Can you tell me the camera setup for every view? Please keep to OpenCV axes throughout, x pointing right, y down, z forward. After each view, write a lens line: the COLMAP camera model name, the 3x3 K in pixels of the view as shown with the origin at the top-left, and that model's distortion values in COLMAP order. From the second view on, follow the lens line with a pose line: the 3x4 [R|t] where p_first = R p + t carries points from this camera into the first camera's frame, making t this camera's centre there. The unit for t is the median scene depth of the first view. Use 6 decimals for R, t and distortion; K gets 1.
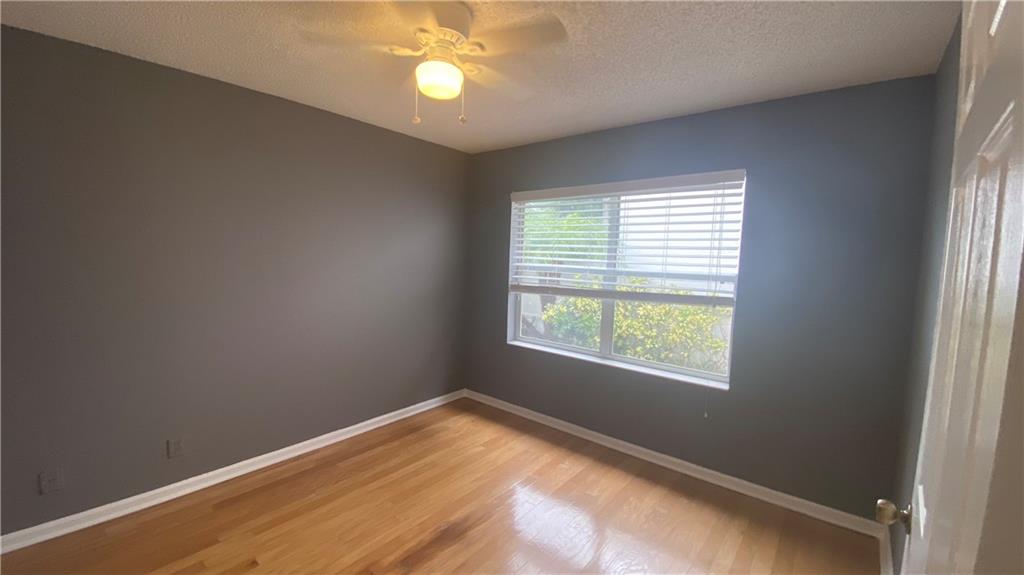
lens RADIAL K [[416.1, 0, 512.0], [0, 416.1, 287.5], [0, 0, 1]] dist [0.000990, -0.000035]
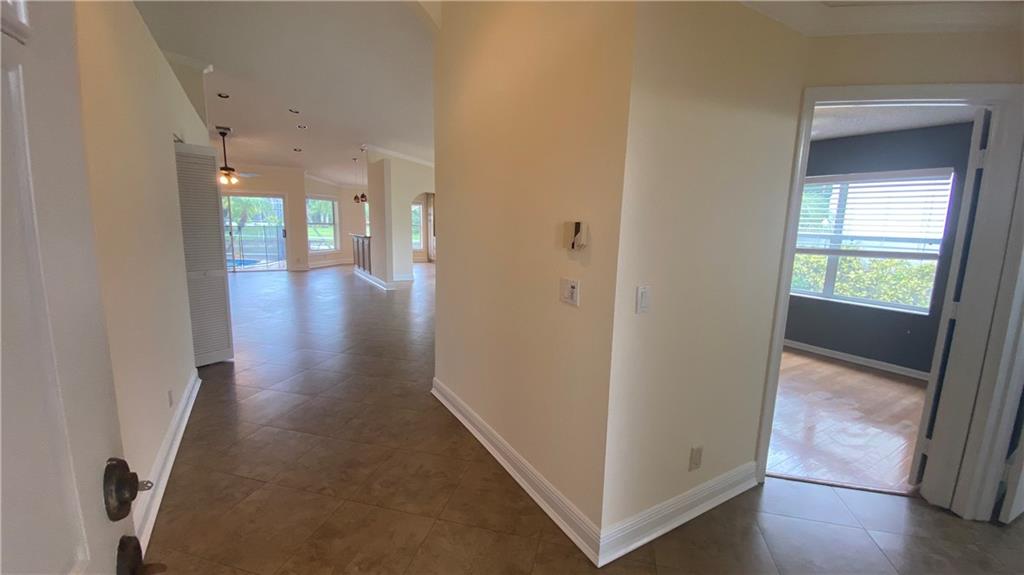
lens RADIAL K [[430.7, 0, 527.2], [0, 430.7, 285.8], [0, 0, 1]] dist [-0.000387, -0.000139]
pose [[0.947944, 0.043772, -0.315414, -0.304747], [-0.025845, 0.997815, 0.060800, 0.069746], [0.317386, -0.049483, 0.947004, -0.768071]]
